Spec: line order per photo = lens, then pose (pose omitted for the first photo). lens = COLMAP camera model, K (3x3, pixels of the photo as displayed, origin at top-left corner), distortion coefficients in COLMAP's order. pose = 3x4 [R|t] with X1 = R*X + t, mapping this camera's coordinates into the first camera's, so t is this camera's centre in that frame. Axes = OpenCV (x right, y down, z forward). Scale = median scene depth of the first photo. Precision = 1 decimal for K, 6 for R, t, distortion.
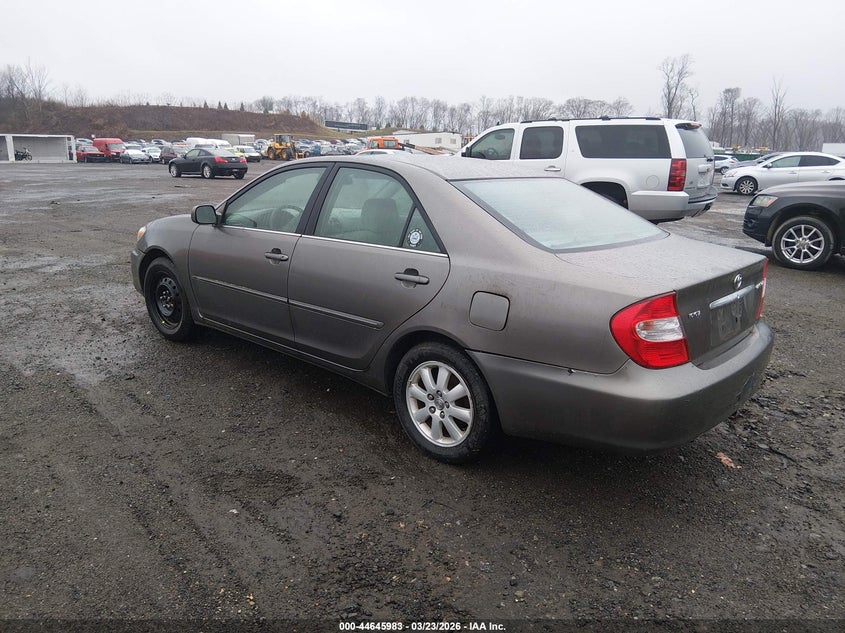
lens RADIAL K [[654.1, 0, 422.5], [0, 654.1, 316.5], [0, 0, 1]] dist [0.051970, -0.000966]
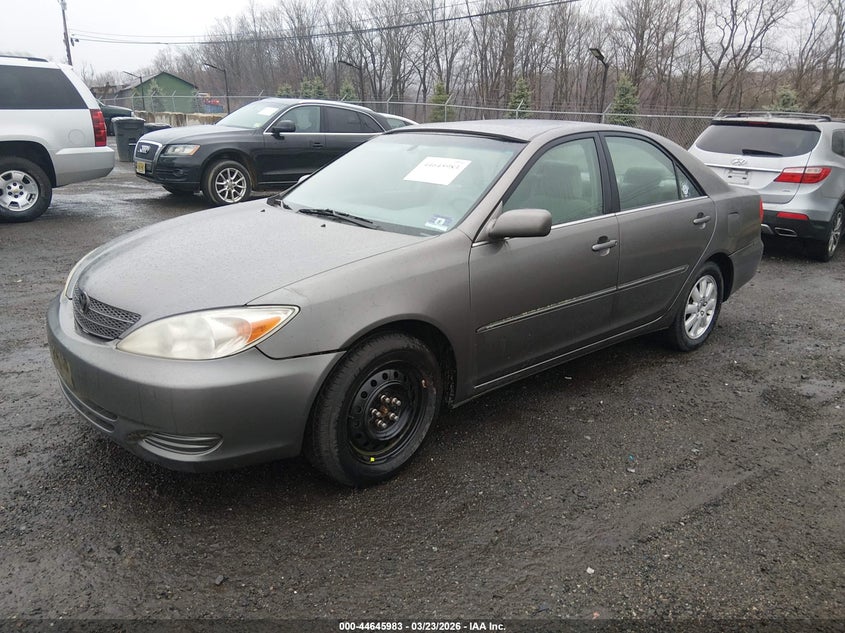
lens RADIAL K [[657.3, 0, 422.5], [0, 657.3, 316.5], [0, 0, 1]] dist [-0.005605, -0.005721]
pose [[0.095888, -0.316406, 0.943765, -0.533703], [0.226822, 0.930135, 0.288791, -0.150504], [-0.969204, 0.186375, 0.160957, 0.543779]]
